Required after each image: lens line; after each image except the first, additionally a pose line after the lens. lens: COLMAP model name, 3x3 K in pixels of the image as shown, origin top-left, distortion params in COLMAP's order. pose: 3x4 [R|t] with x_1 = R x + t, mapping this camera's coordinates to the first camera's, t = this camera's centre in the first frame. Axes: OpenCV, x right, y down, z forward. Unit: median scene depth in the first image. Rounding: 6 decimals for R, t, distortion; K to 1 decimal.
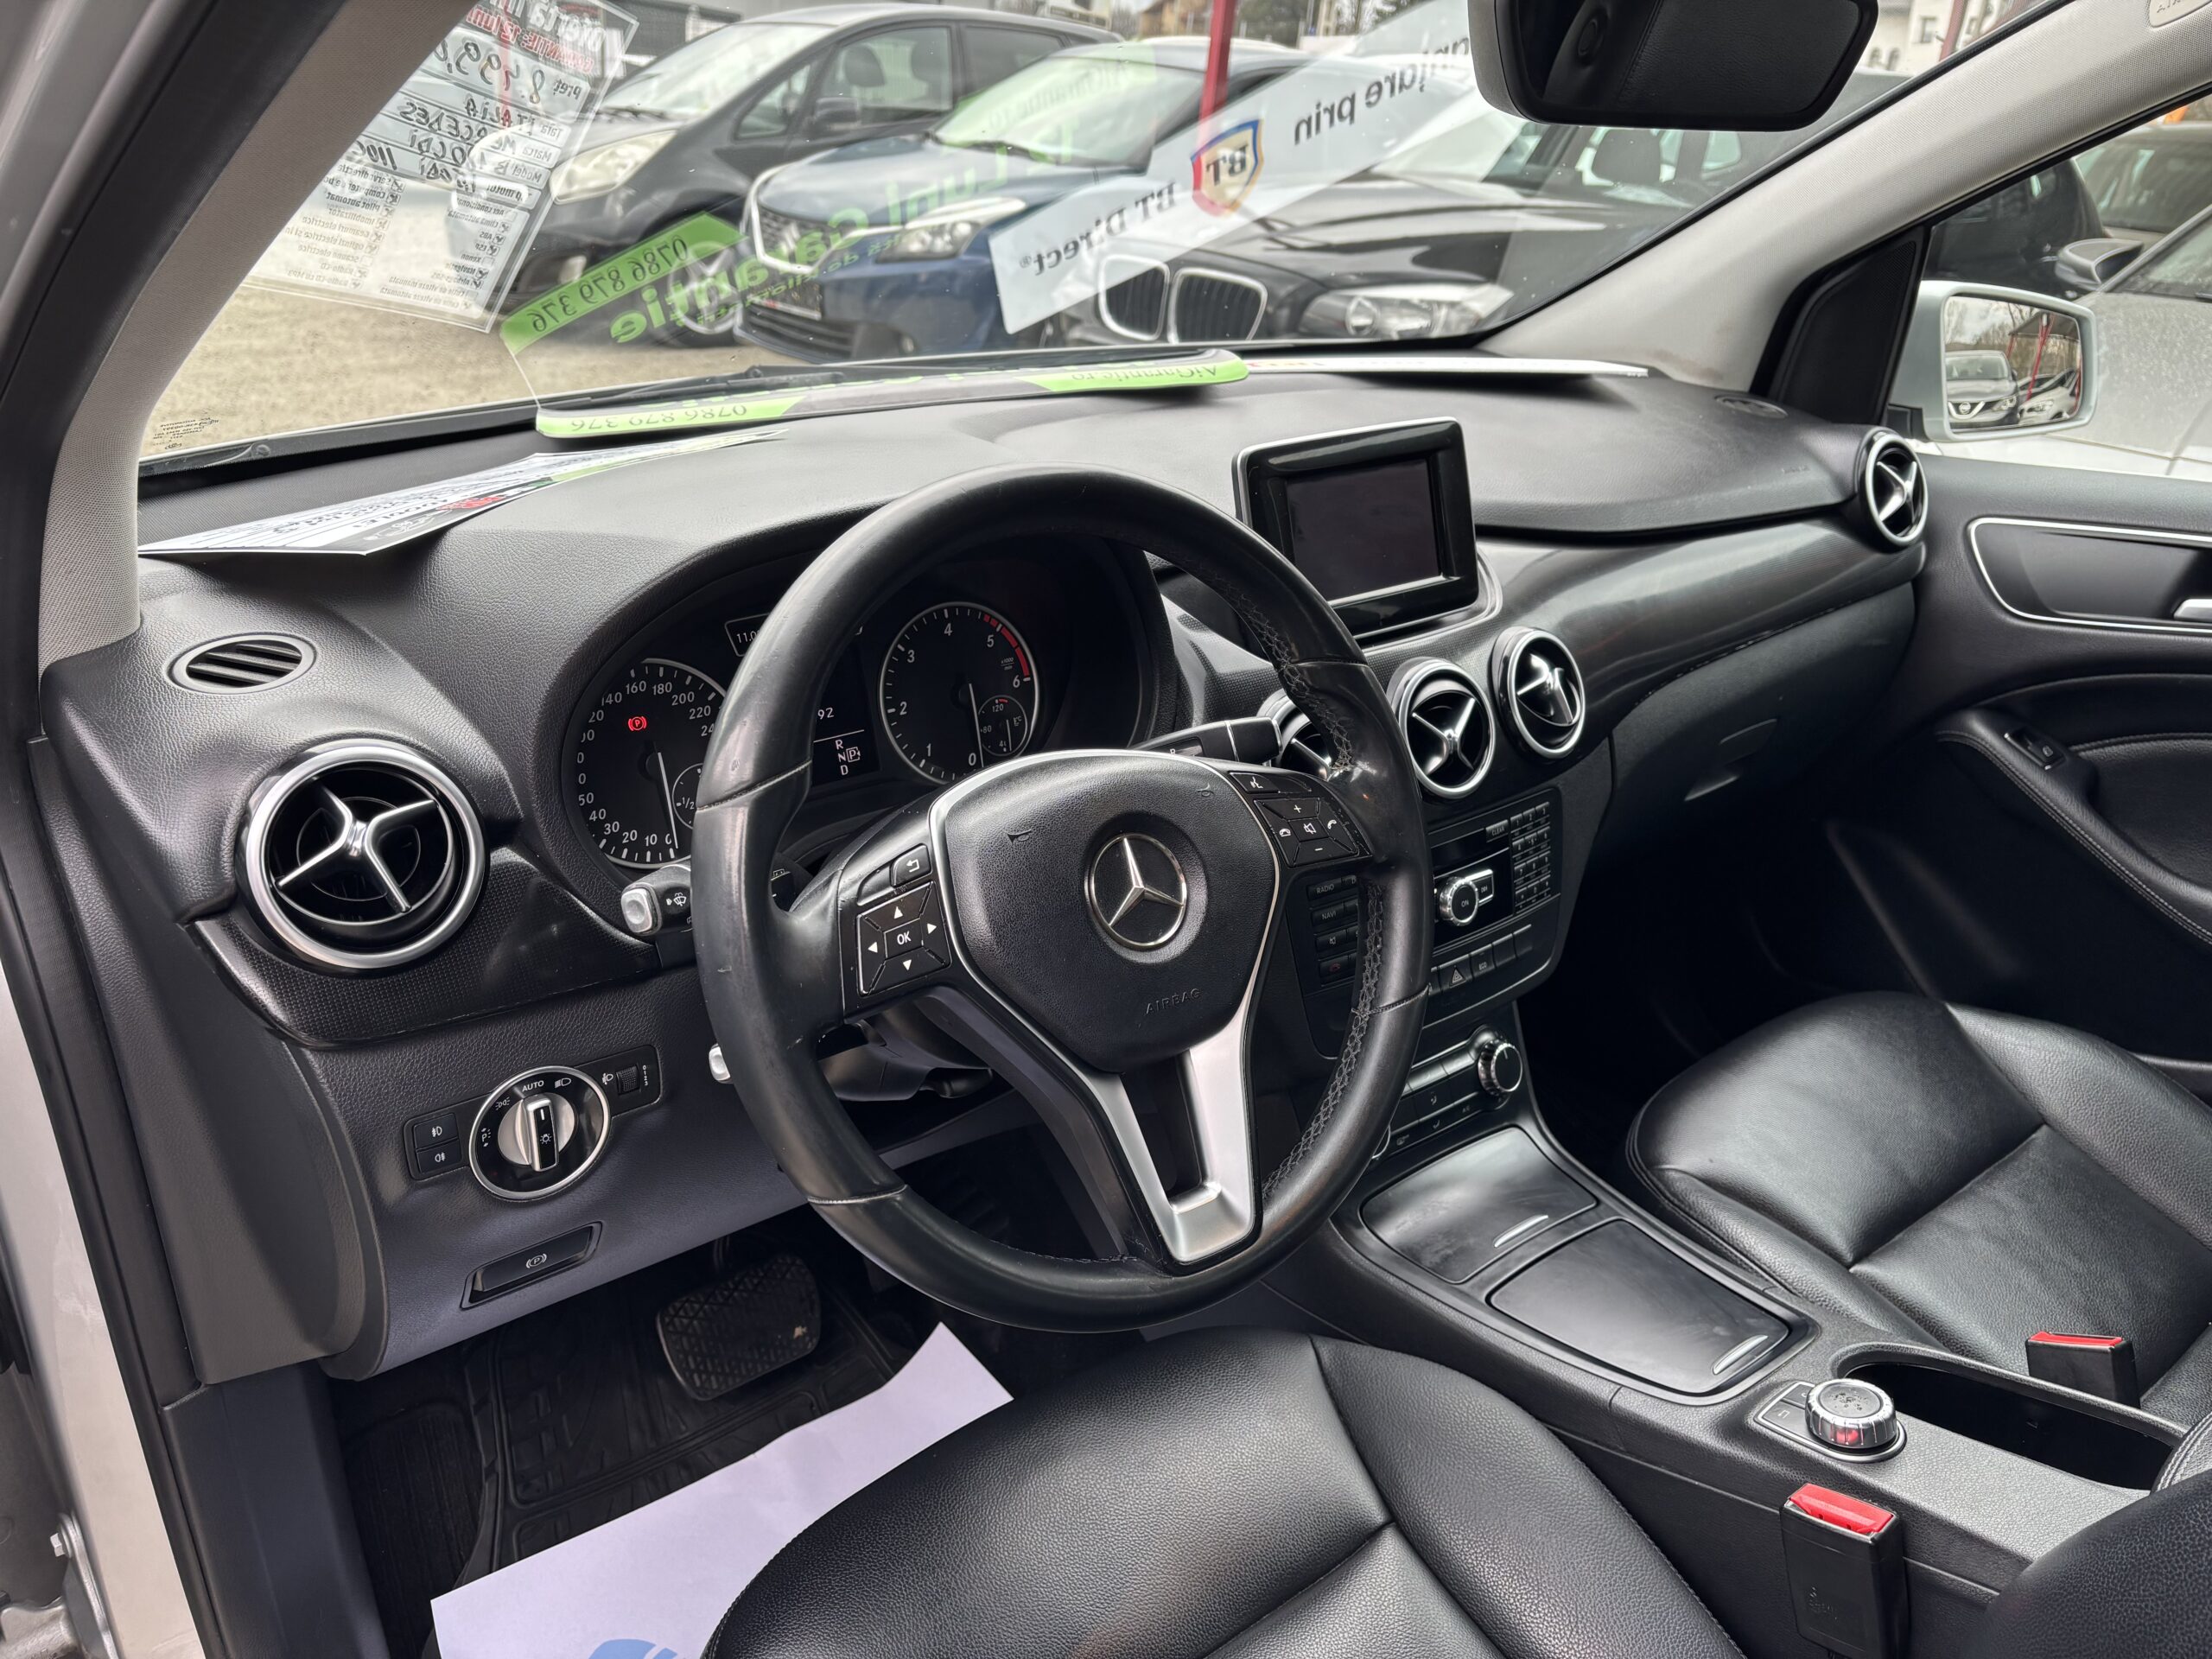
lens RADIAL K [[1674.2, 0, 1102.8], [0, 1674.2, 807.6], [0, 0, 1]] dist [0.049434, -0.053837]
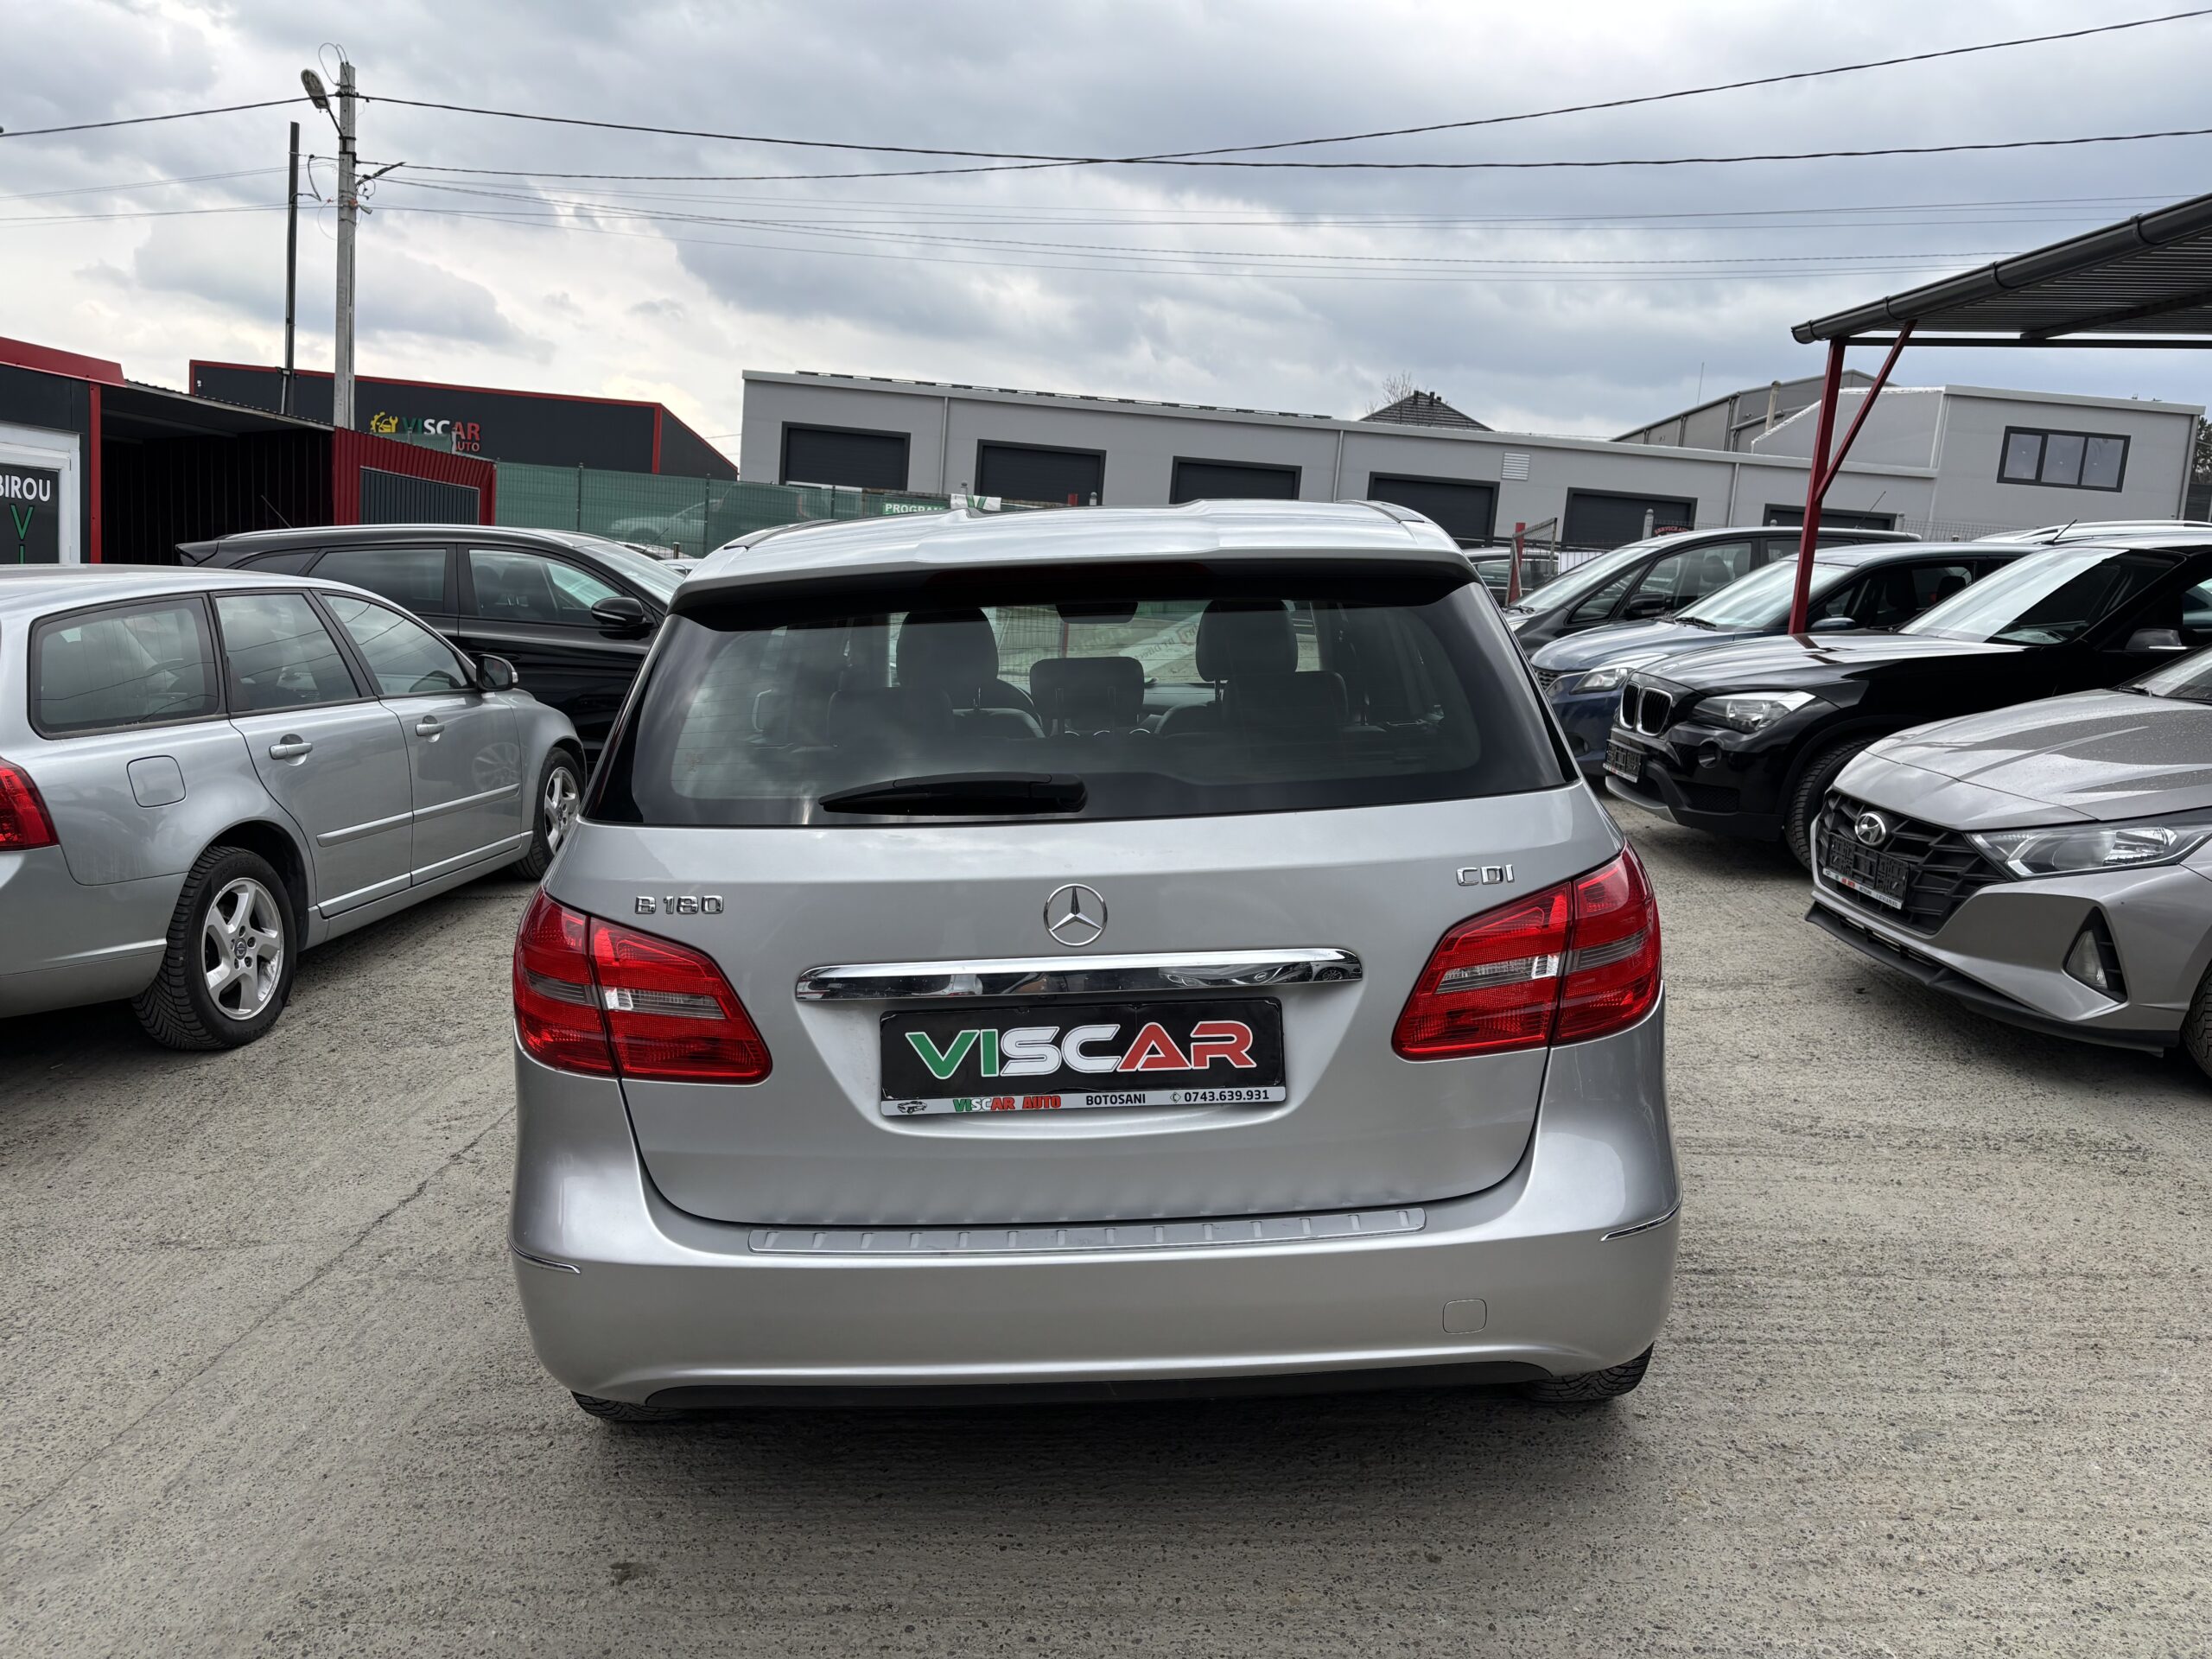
lens RADIAL K [[1674.2, 0, 1110.2], [0, 1674.2, 827.6], [0, 0, 1]] dist [0.049434, -0.053837]
pose [[0.775346, 0.038799, -0.630344, 1.984134], [-0.199766, 0.961929, -0.186510, 0.664675], [0.599110, 0.270531, 0.753578, -1.537570]]
